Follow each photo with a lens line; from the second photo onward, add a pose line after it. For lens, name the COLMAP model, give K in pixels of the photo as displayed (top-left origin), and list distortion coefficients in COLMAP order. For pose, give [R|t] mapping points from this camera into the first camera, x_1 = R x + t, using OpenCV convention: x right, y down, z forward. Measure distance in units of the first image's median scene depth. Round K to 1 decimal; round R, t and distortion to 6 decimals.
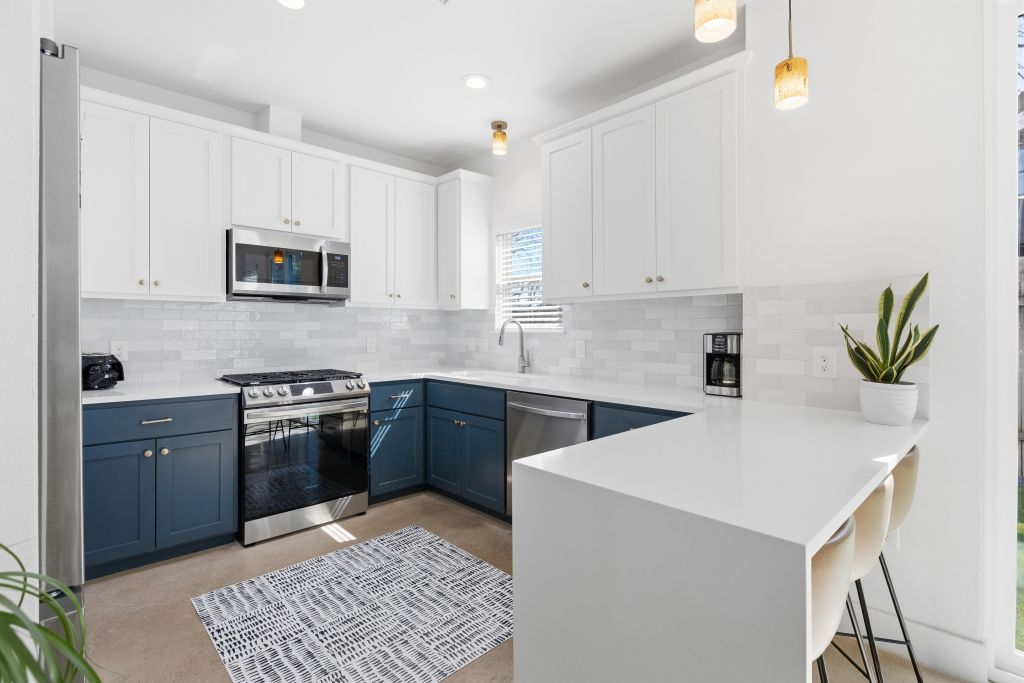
lens RADIAL K [[449.0, 0, 514.0], [0, 449.0, 332.3], [0, 0, 1]] dist [-0.006849, -0.000353]
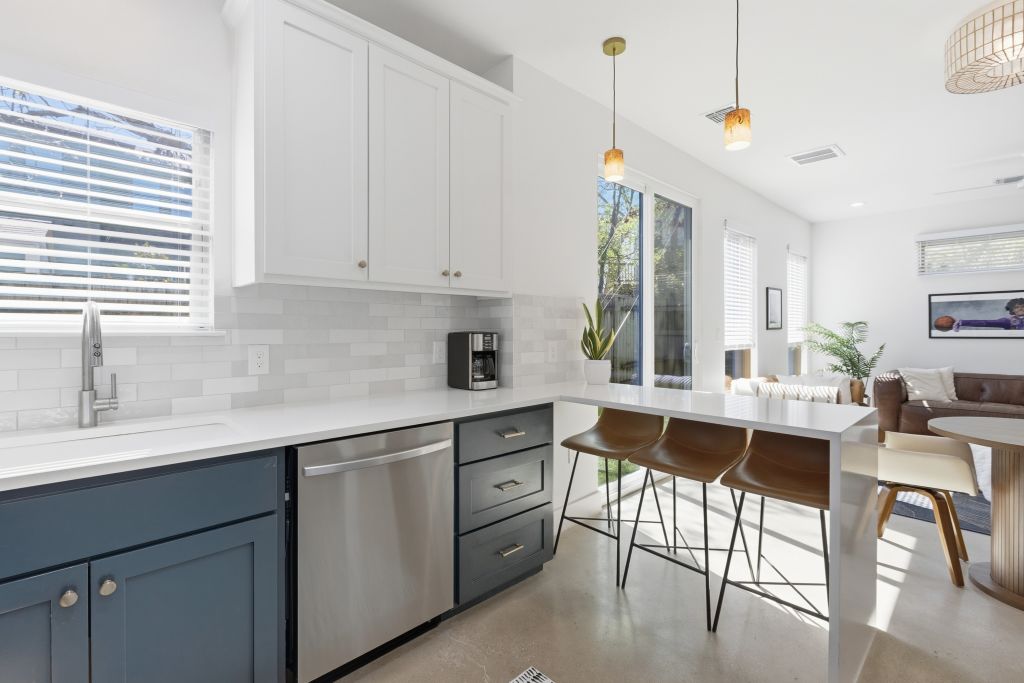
lens RADIAL K [[449.0, 0, 514.0], [0, 449.0, 332.3], [0, 0, 1]] dist [-0.006849, -0.000353]
pose [[0.043272, -0.010553, 0.999008, -0.507129], [0.002948, 0.999941, 0.010436, -0.007240], [-0.999059, 0.002494, 0.043300, 0.714641]]
